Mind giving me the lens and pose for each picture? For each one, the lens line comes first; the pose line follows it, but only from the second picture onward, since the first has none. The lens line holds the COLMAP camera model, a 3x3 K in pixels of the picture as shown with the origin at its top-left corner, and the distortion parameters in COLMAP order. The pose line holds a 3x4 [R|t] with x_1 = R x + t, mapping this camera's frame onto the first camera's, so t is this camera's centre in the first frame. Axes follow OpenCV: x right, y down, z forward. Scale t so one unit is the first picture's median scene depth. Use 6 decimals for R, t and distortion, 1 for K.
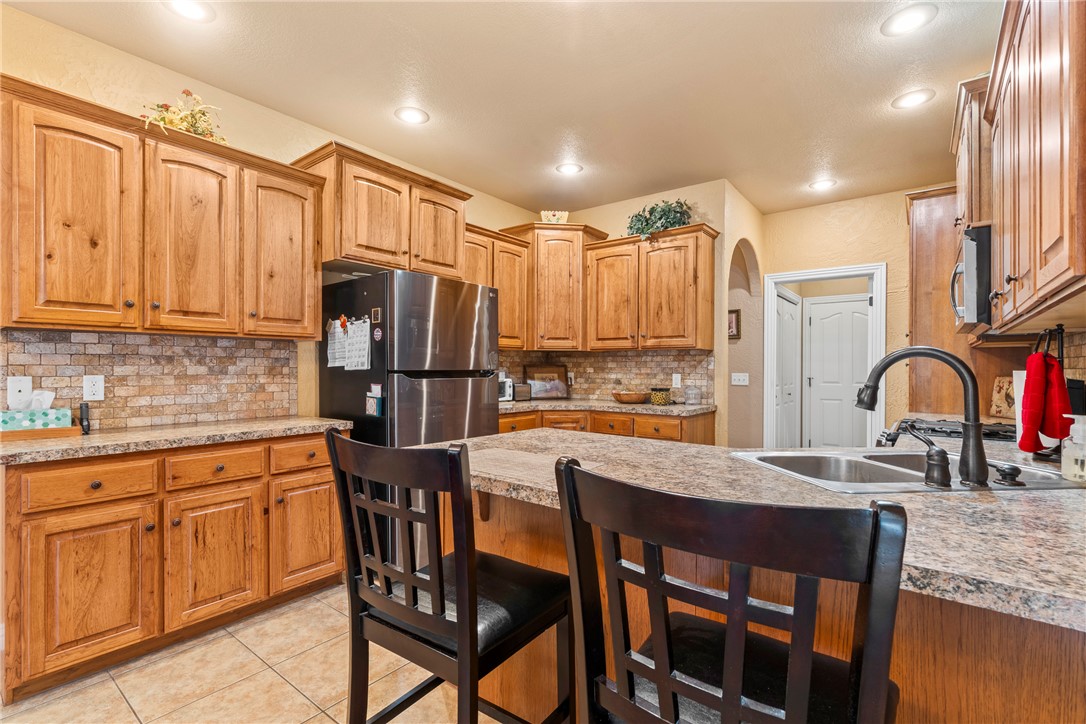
lens RADIAL K [[503.0, 0, 540.0], [0, 503.0, 359.2], [0, 0, 1]] dist [-0.002459, 0.000139]
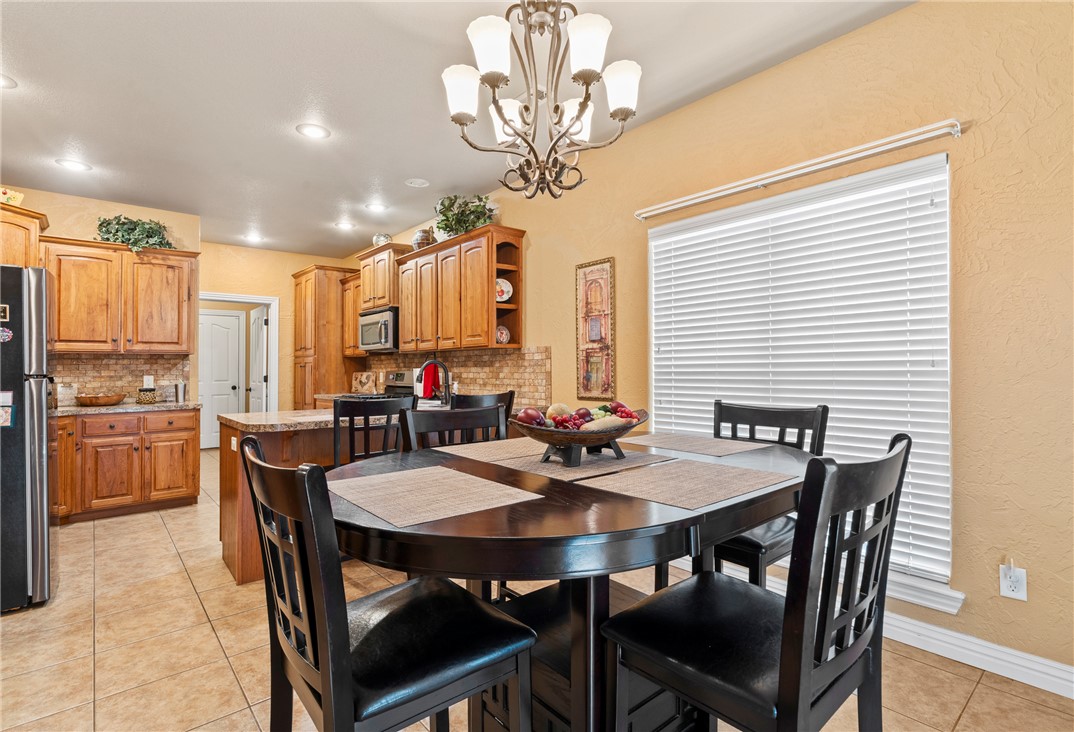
lens RADIAL K [[512.4, 0, 539.3], [0, 512.4, 353.2], [0, 0, 1]] dist [-0.002628, -0.000080]
pose [[0.195694, 0.021356, 0.980432, -0.668002], [-0.005847, 0.999770, -0.020611, -0.001973], [-0.980648, -0.001699, 0.195774, -0.061630]]
